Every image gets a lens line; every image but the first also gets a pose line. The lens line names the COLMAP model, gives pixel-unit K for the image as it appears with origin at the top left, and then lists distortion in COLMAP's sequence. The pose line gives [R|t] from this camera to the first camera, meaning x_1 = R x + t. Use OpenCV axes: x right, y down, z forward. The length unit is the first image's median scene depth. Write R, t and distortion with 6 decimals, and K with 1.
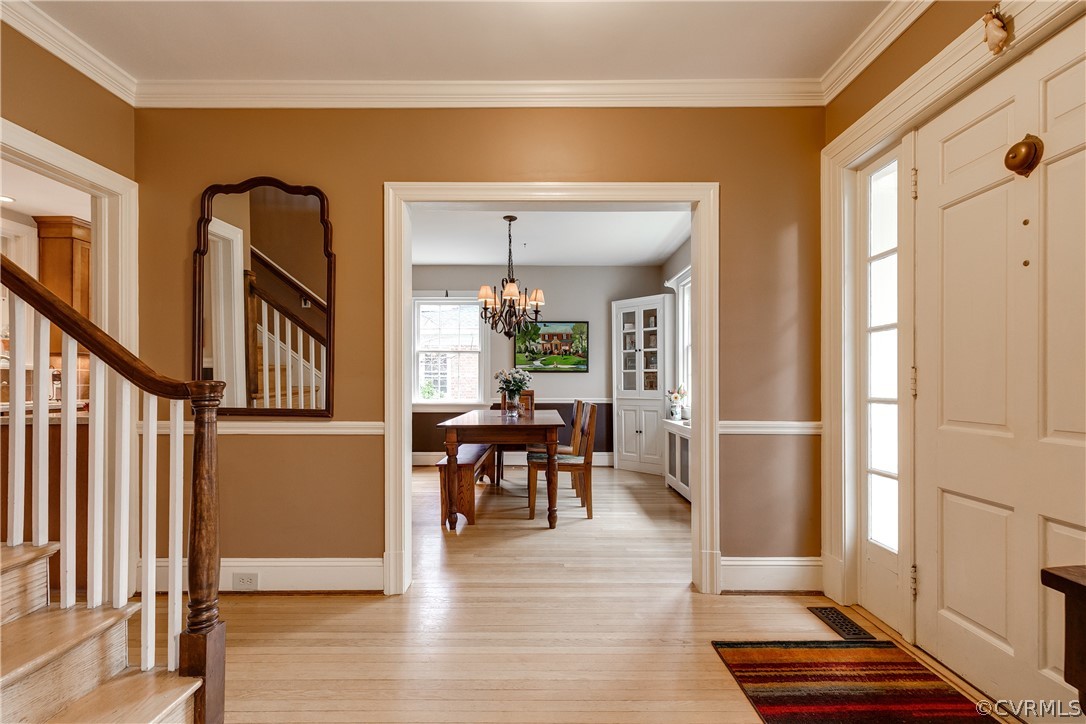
lens RADIAL K [[494.5, 0, 540.8], [0, 494.5, 372.7], [0, 0, 1]] dist [0.004427, -0.000681]
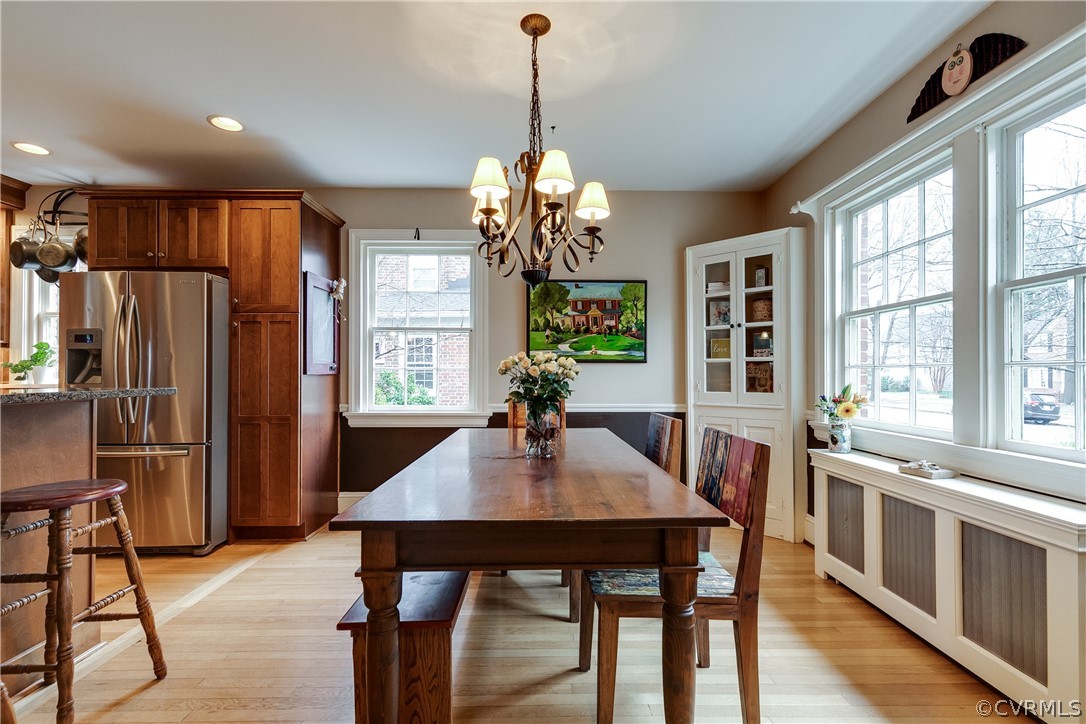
lens RADIAL K [[494.5, 0, 543.4], [0, 494.5, 367.5], [0, 0, 1]] dist [0.004427, -0.000681]
pose [[0.999856, 0.000769, 0.016960, -0.045088], [-0.000859, 0.999986, 0.005308, 0.002591], [-0.016956, -0.005322, 0.999842, 0.391951]]
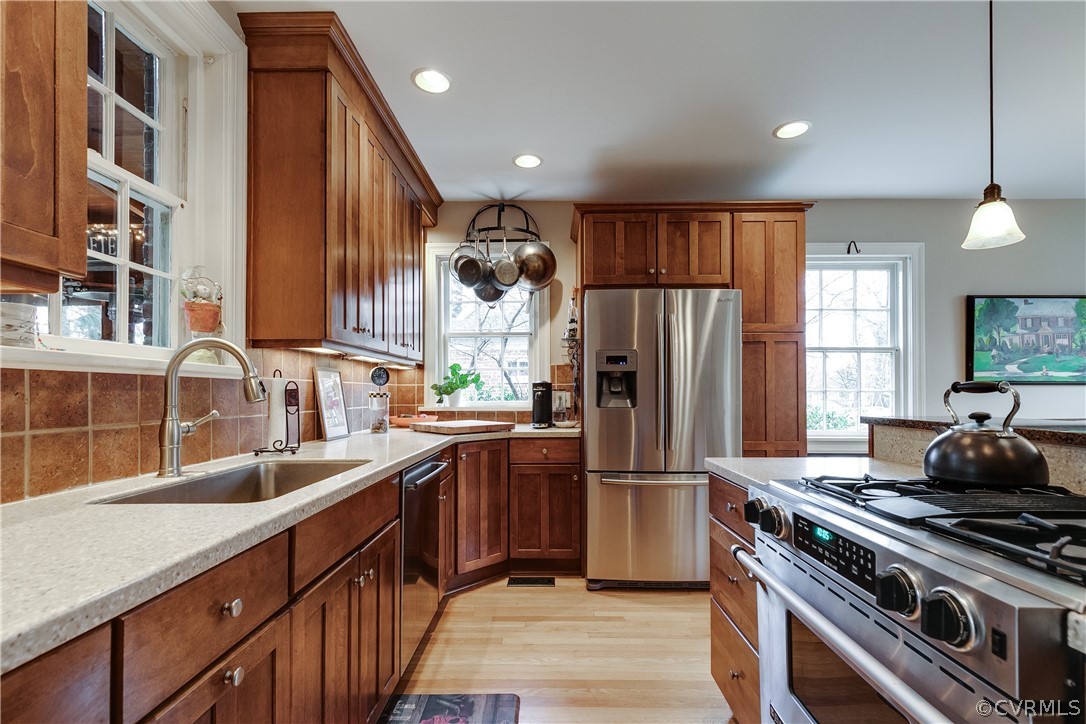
lens RADIAL K [[494.5, 0, 540.8], [0, 494.5, 390.3], [0, 0, 1]] dist [0.004427, -0.000681]
pose [[0.999958, -0.000400, -0.009133, -0.564294], [0.000502, 0.999938, 0.011165, -0.000390], [0.009128, -0.011169, 0.999896, 0.427410]]
